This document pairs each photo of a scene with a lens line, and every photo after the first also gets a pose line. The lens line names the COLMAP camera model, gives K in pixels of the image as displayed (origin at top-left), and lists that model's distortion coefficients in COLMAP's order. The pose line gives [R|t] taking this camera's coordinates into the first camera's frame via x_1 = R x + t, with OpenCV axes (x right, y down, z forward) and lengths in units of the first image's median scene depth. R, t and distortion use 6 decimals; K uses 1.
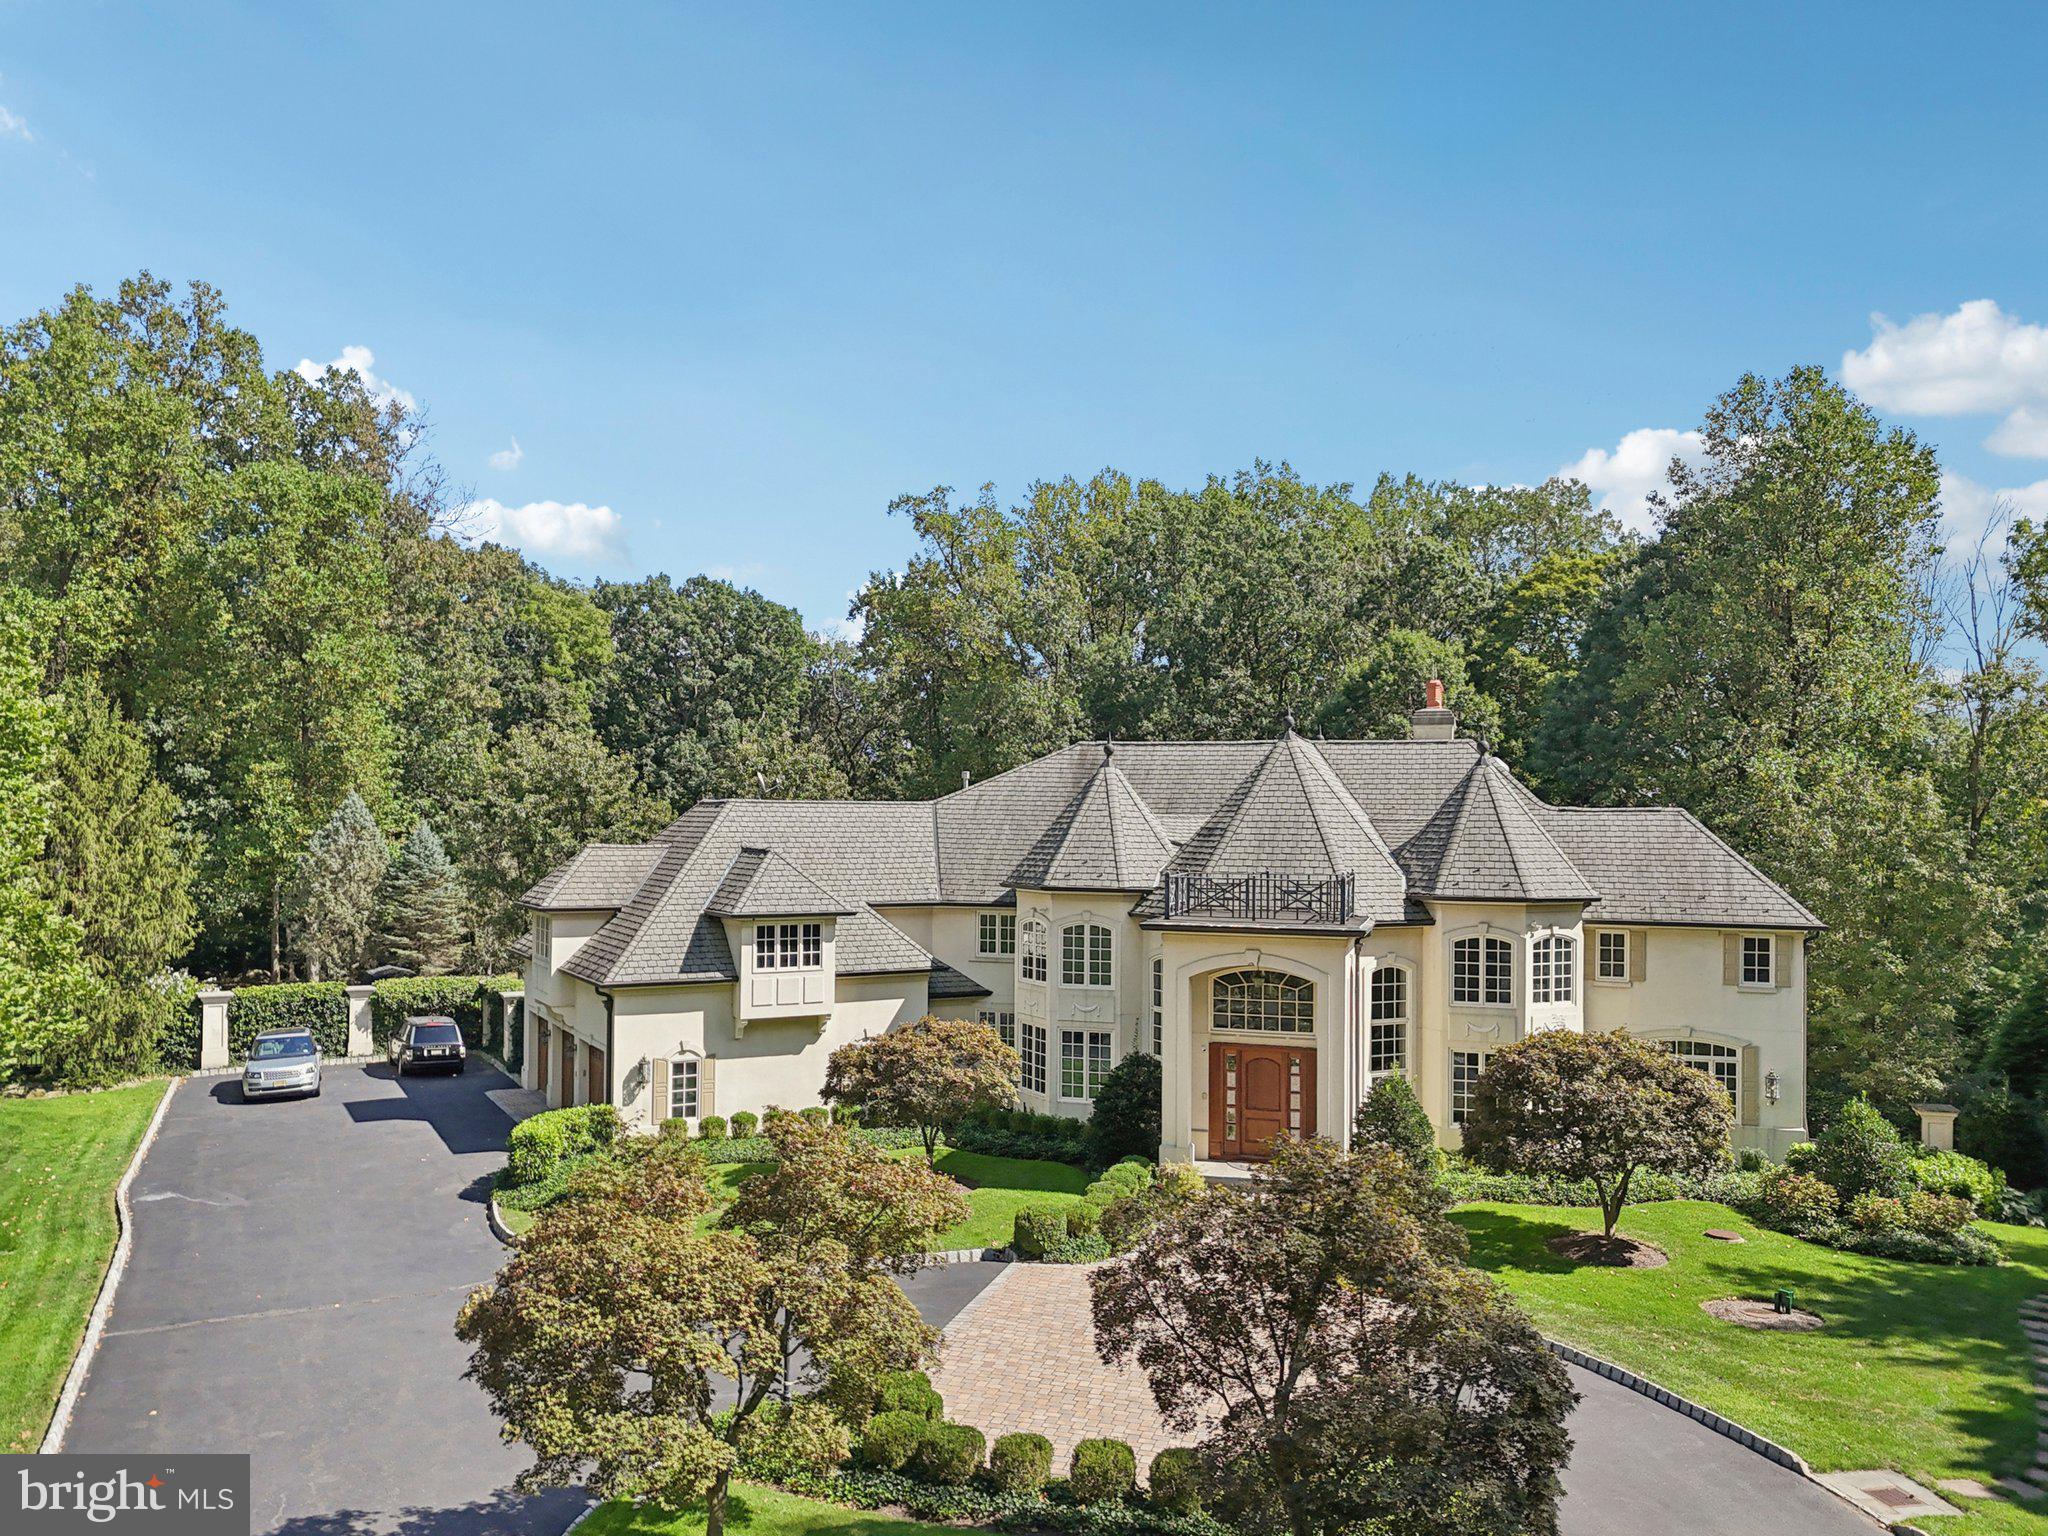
lens RADIAL K [[1483.7, 0, 1014.1], [0, 1483.7, 941.6], [0, 0, 1]] dist [0.062582, -0.049163]
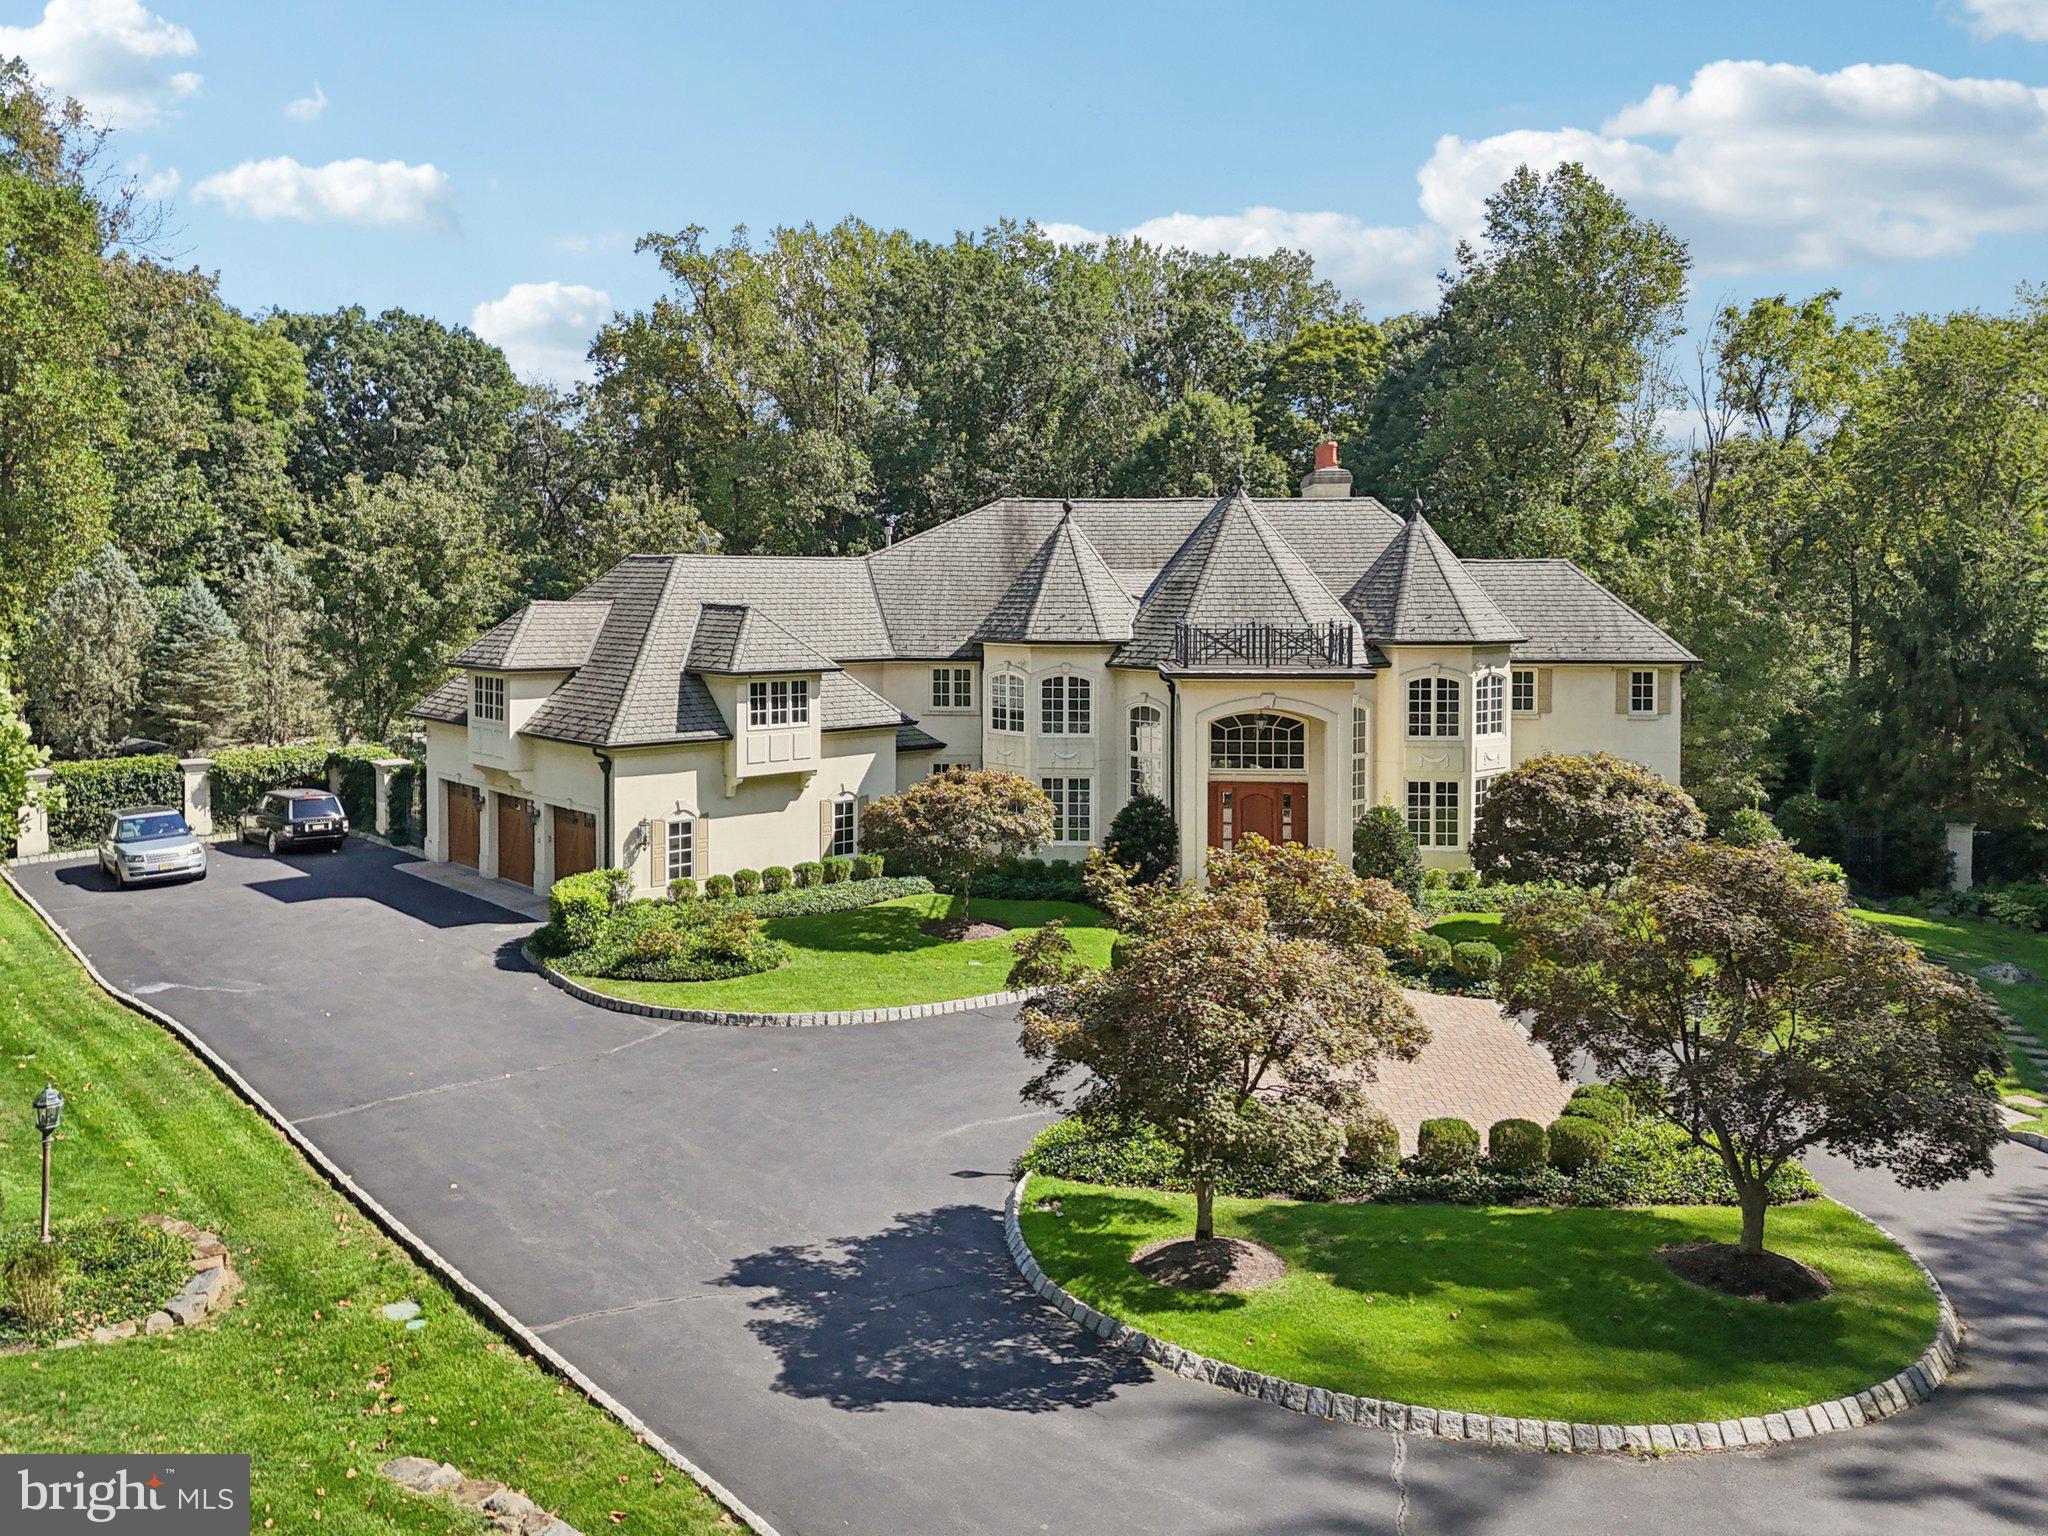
lens RADIAL K [[1483.7, 0, 1003.5], [0, 1483.7, 796.0], [0, 0, 1]] dist [0.062582, -0.049163]
pose [[0.971339, -0.039830, 0.234338, -0.225515], [0.024510, 0.997389, 0.067928, 0.001437], [-0.236432, -0.060237, 0.969779, -0.003403]]
